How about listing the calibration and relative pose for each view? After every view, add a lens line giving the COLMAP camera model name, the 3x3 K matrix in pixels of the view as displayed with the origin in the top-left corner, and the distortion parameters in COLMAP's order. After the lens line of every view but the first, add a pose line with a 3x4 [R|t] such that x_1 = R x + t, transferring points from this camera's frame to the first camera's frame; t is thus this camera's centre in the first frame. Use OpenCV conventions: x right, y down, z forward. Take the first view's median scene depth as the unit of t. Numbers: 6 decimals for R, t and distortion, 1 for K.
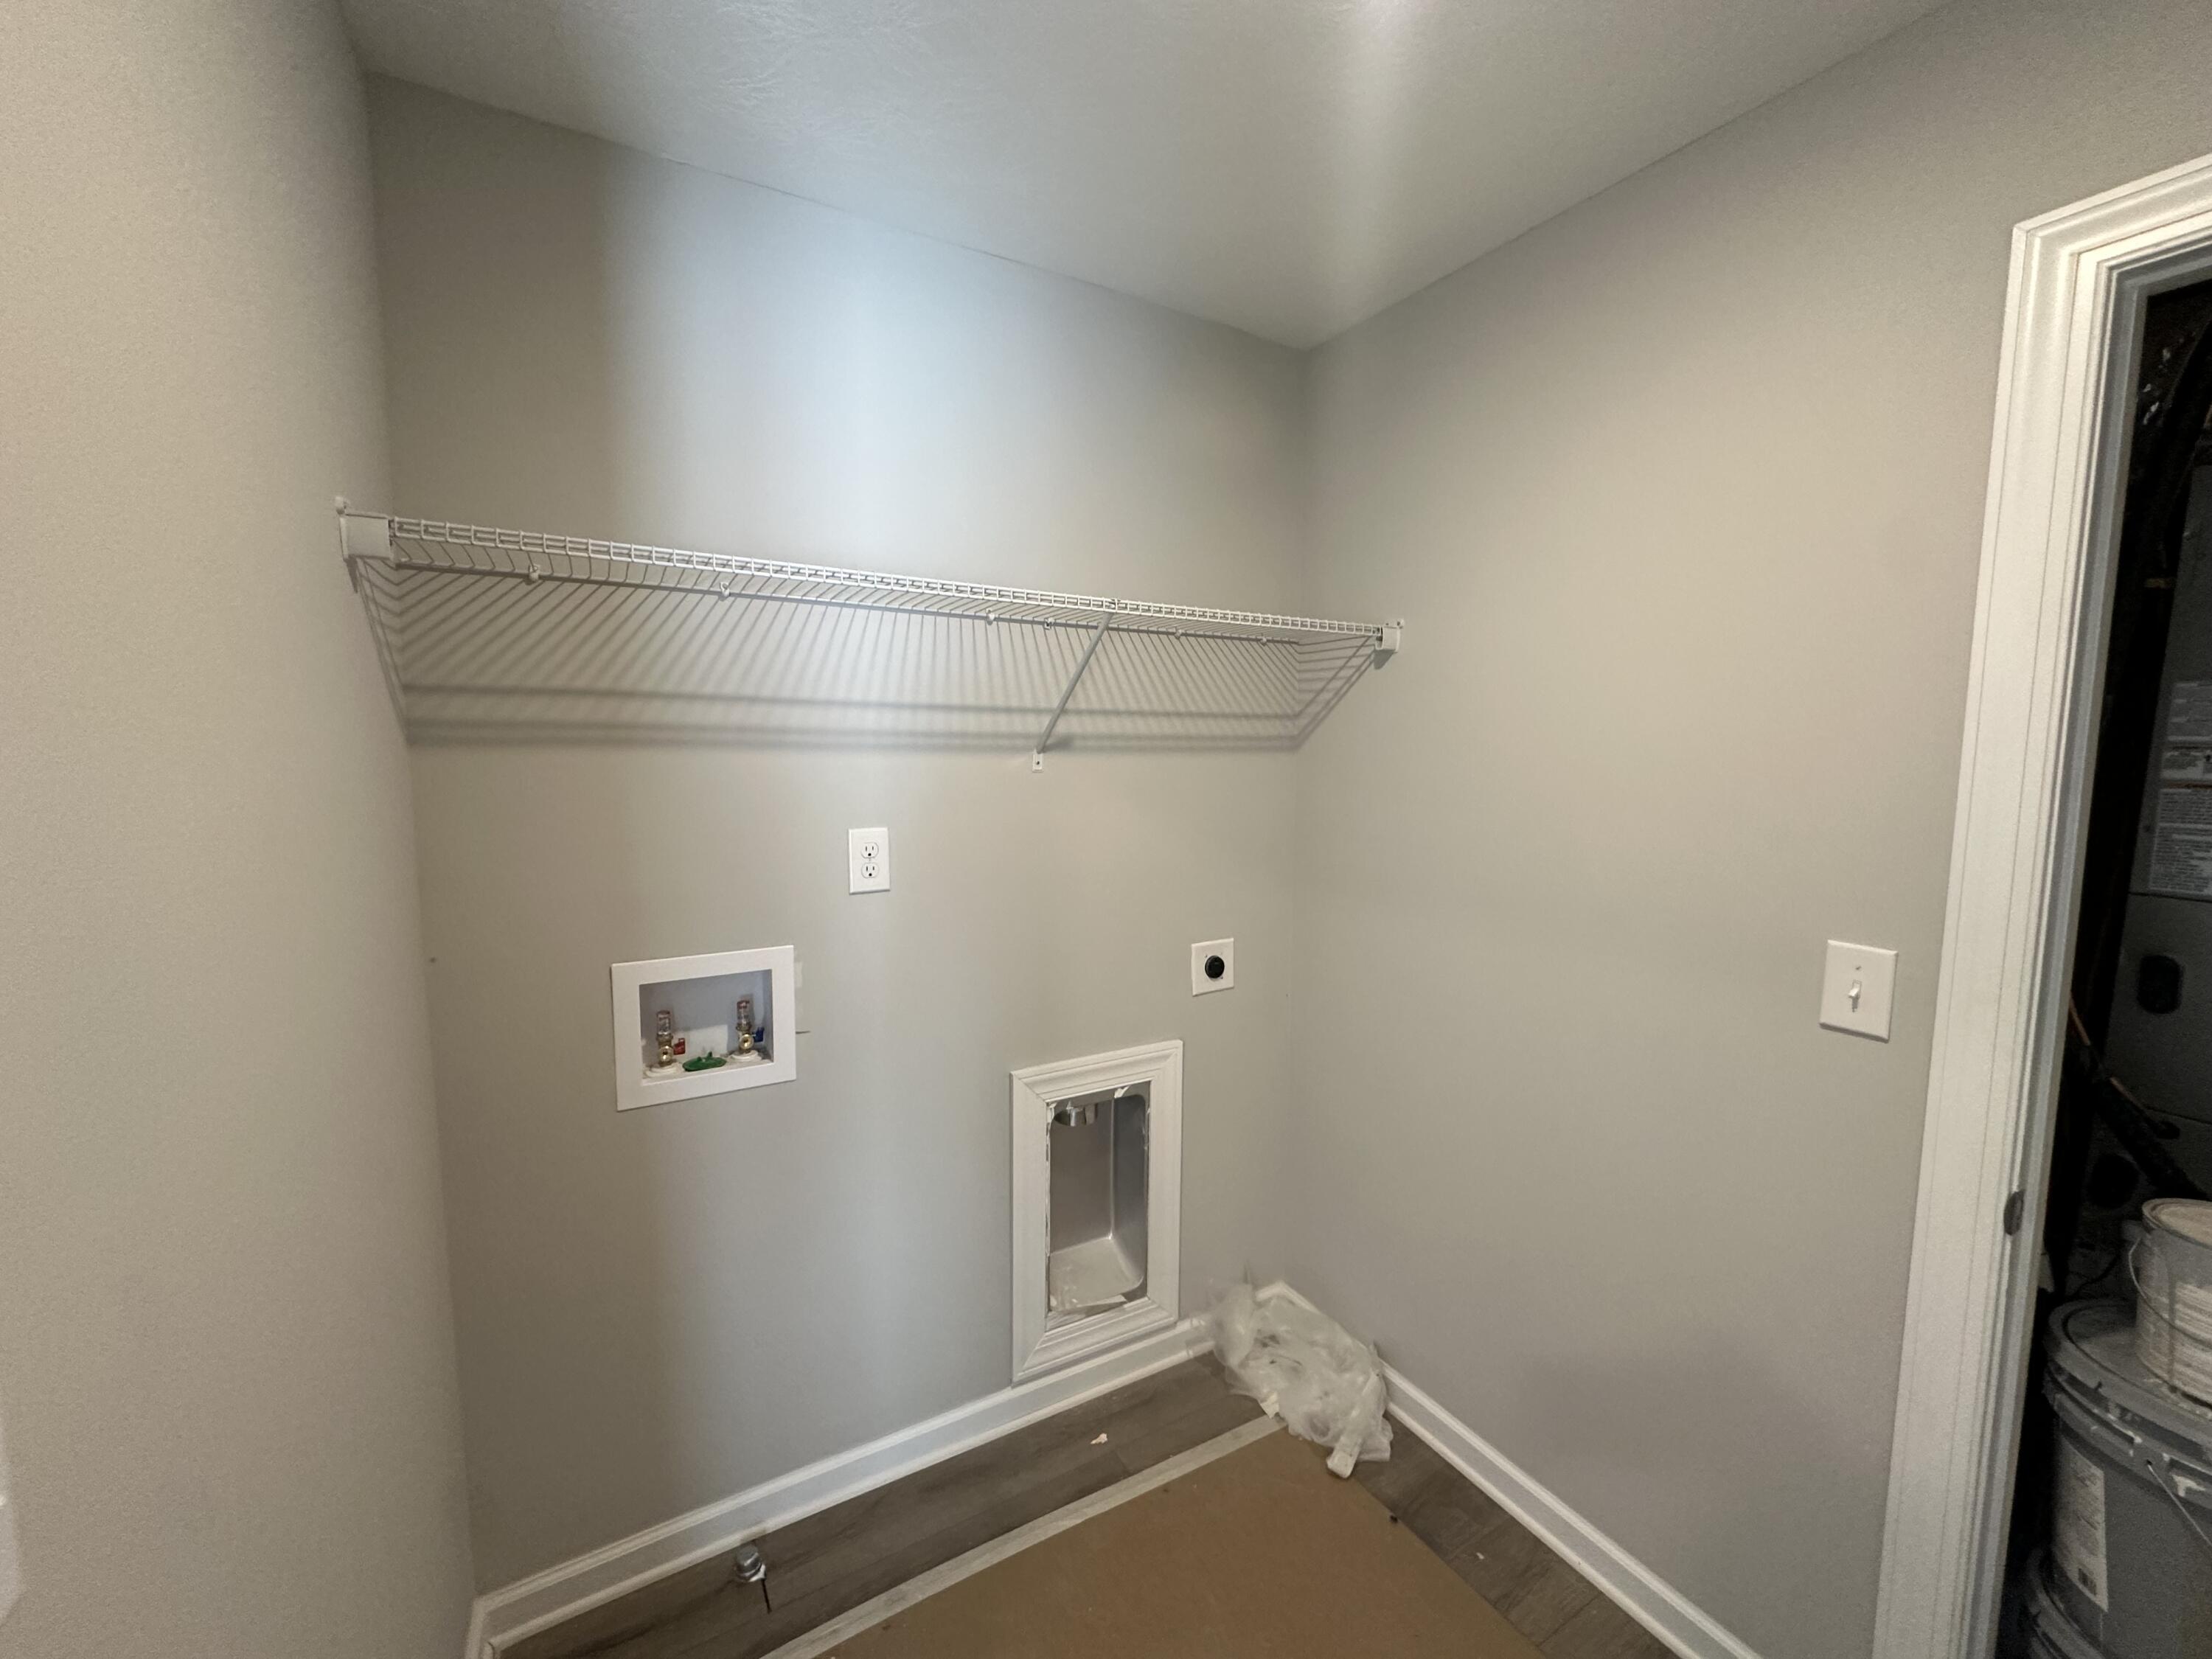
lens RADIAL K [[883.7, 0, 1111.3], [0, 883.7, 826.1], [0, 0, 1]] dist [0.000836, 0.000602]
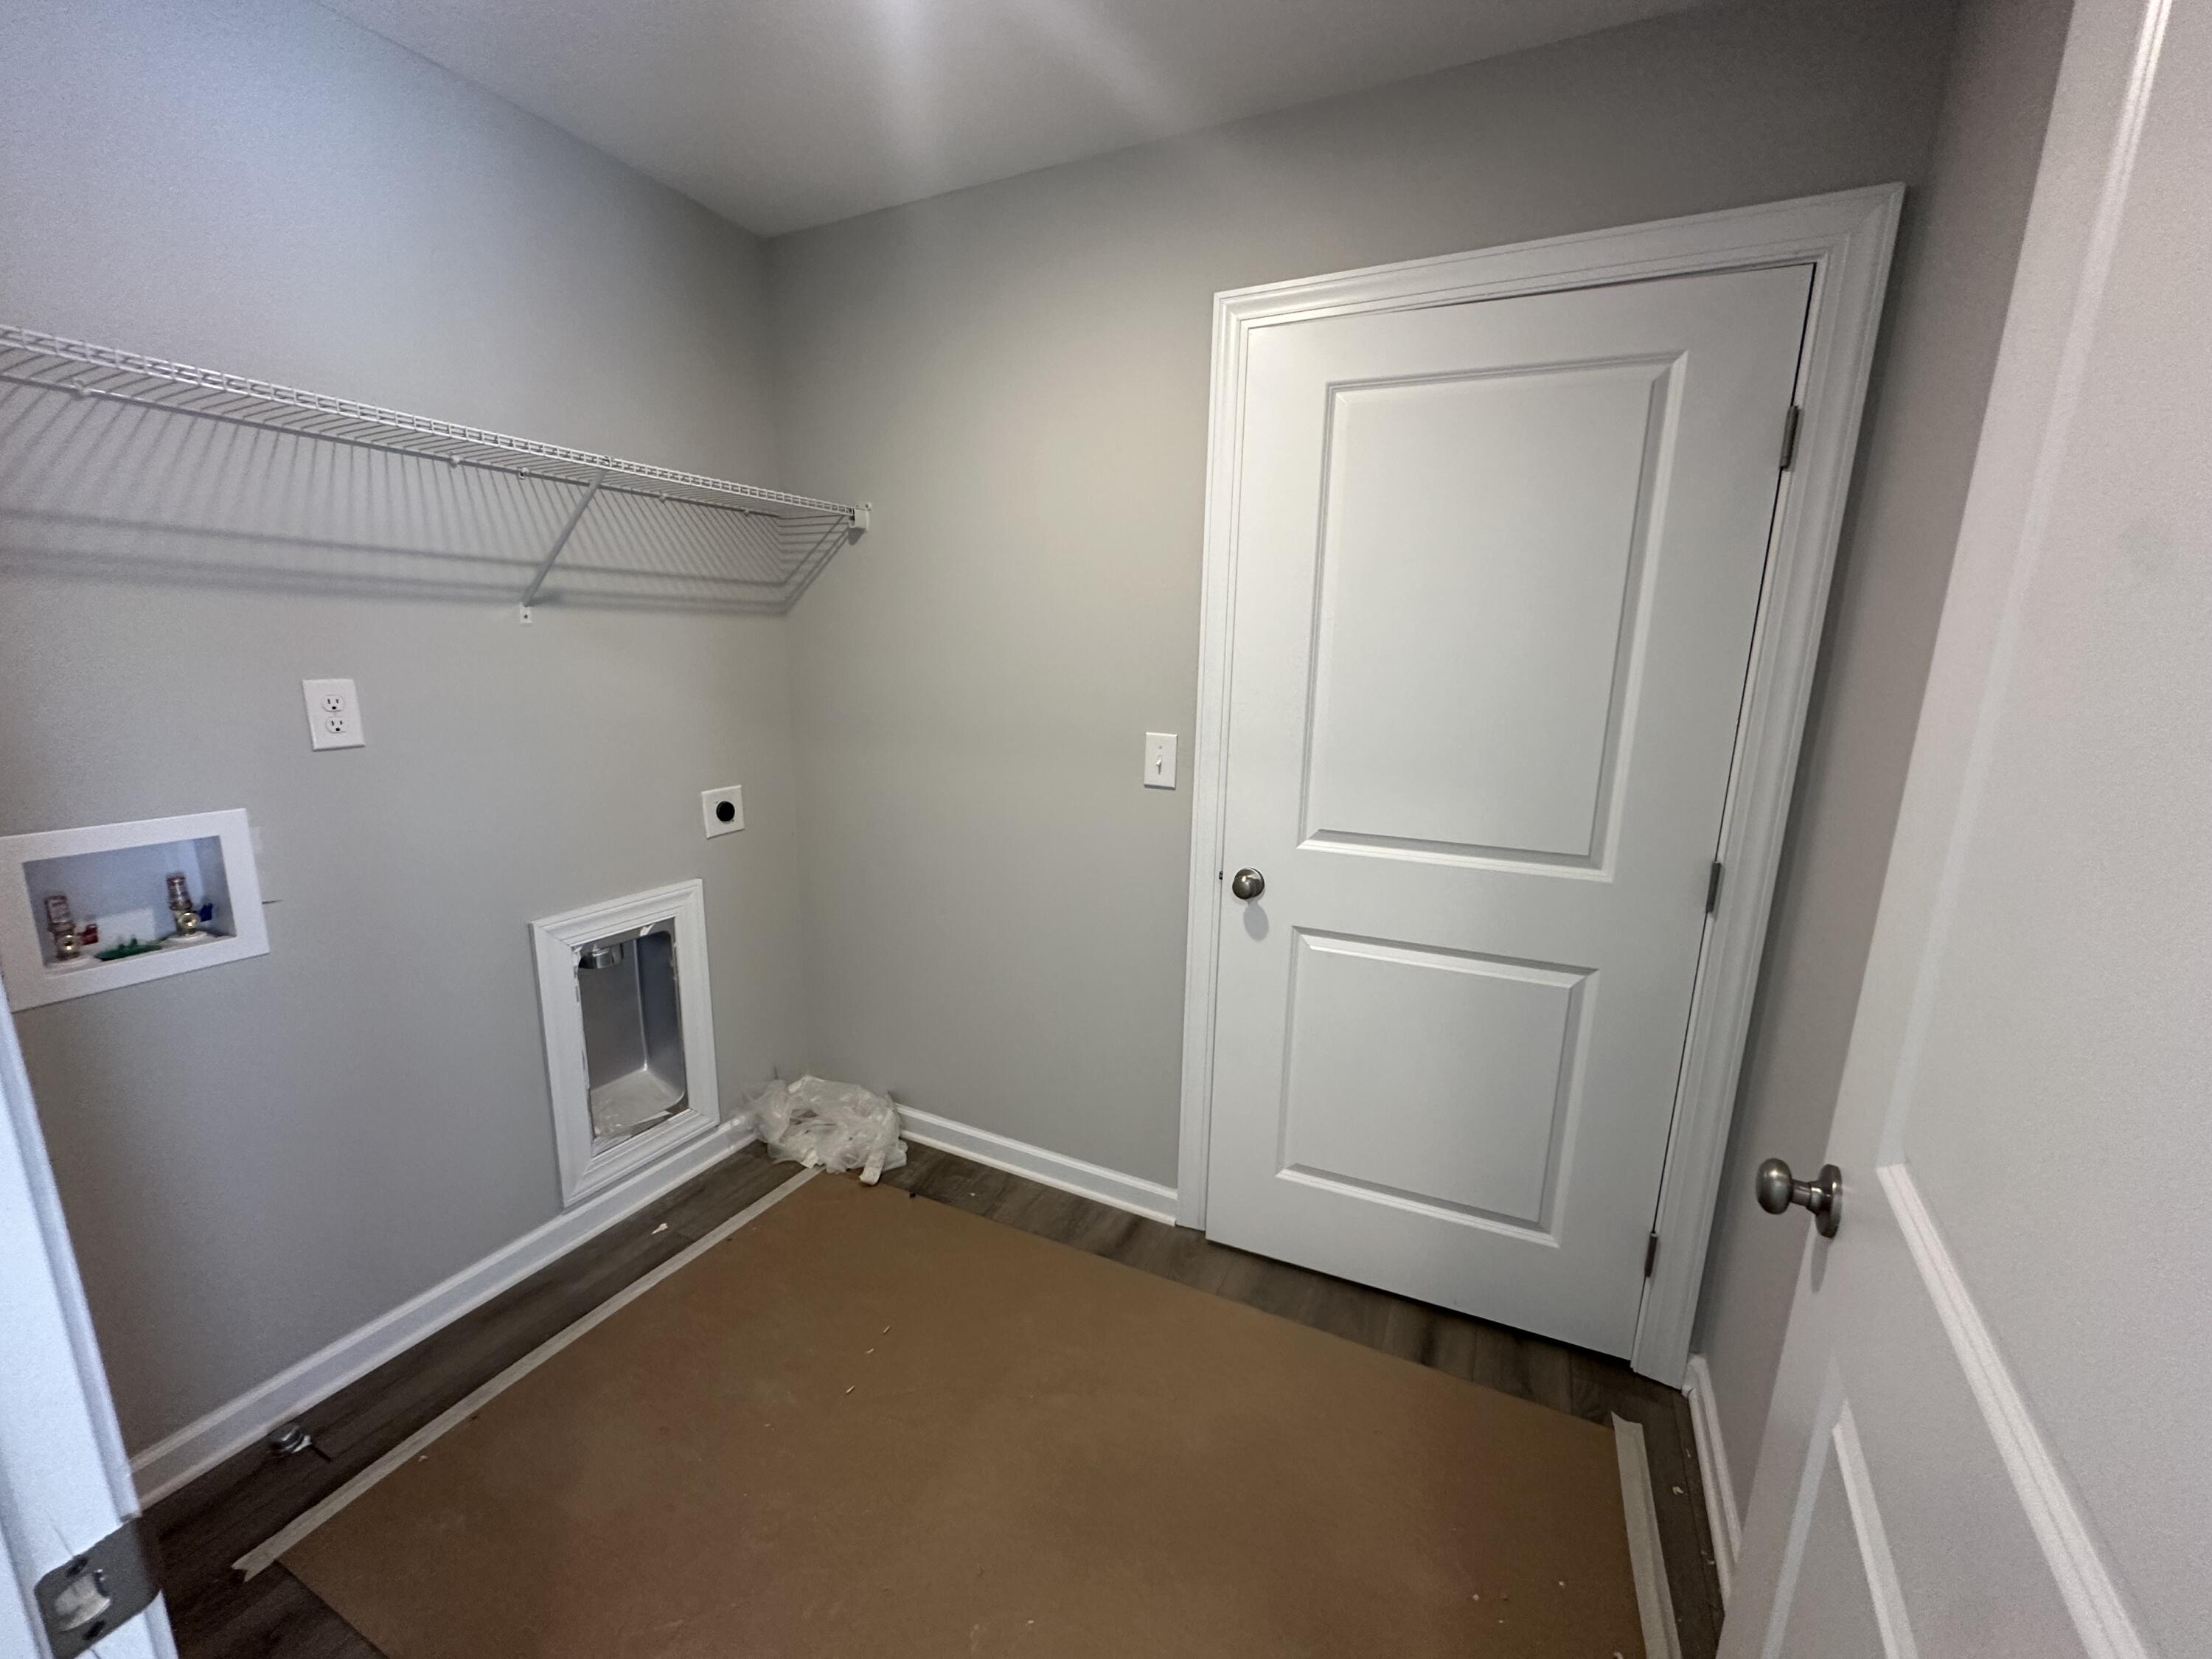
lens RADIAL K [[883.7, 0, 1107.9], [0, 883.7, 827.1], [0, 0, 1]] dist [0.000836, 0.000602]
pose [[0.835897, -0.102779, 0.539178, -0.094463], [0.038542, 0.990878, 0.129129, 0.060842], [-0.547531, -0.087158, 0.832234, -0.221346]]
